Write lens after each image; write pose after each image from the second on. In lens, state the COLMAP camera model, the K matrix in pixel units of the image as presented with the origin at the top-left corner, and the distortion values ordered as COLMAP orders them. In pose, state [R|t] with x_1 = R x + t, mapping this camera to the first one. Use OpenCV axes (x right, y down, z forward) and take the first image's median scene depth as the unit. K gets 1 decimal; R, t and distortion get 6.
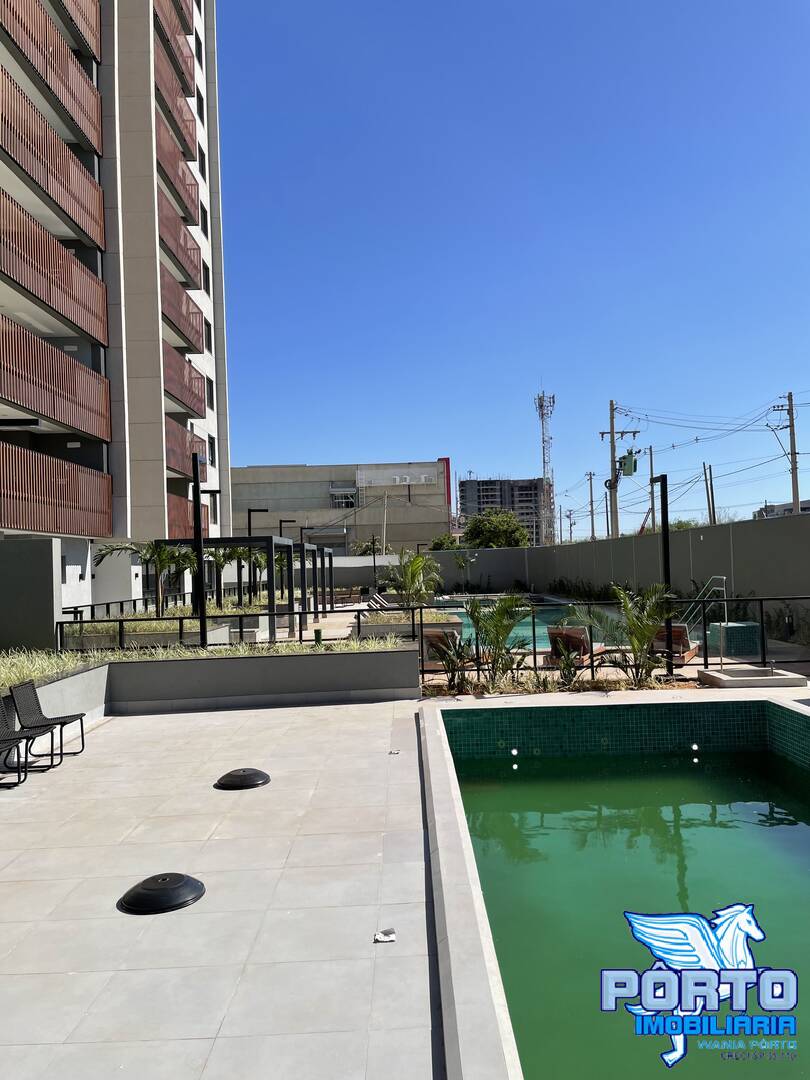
lens RADIAL K [[831.3, 0, 417.6], [0, 831.3, 549.1], [0, 0, 1]] dist [0.087275, -0.120523]
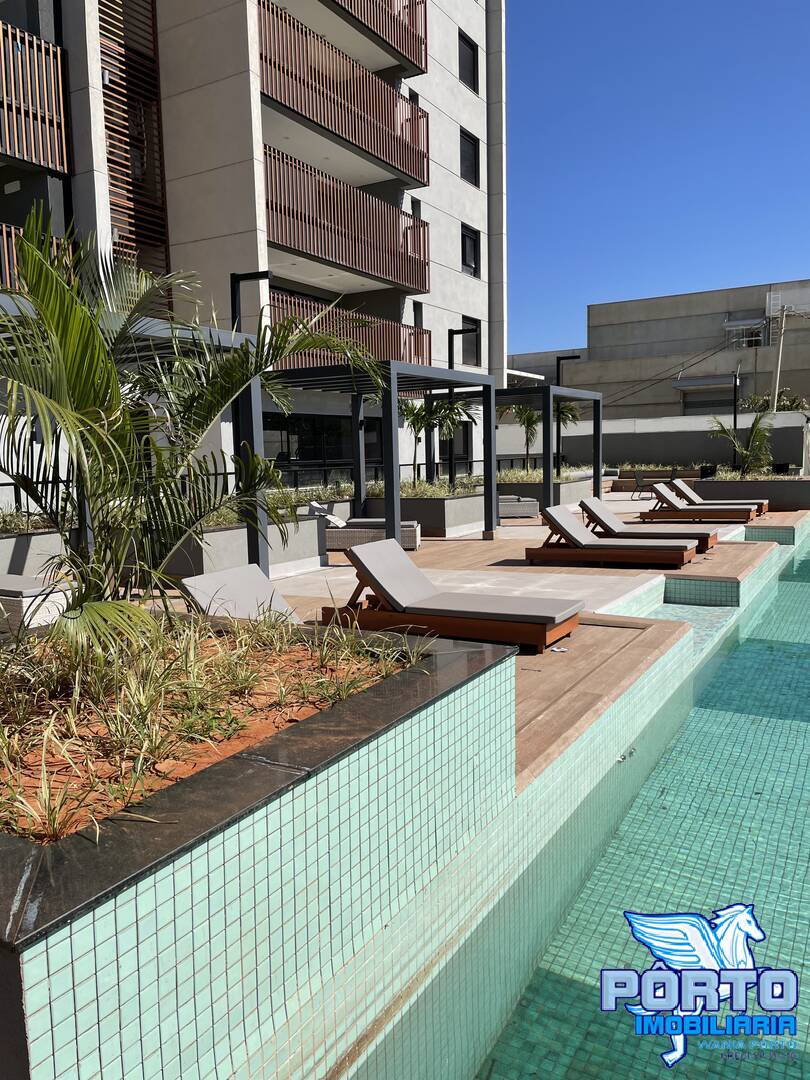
lens RADIAL K [[831.3, 0, 397.3], [0, 831.3, 515.1], [0, 0, 1]] dist [0.087275, -0.120523]
pose [[0.852611, 0.049430, -0.520203, 0.036663], [0.007669, 0.994225, 0.107041, 0.010658], [0.522490, -0.095254, 0.847308, 0.245767]]
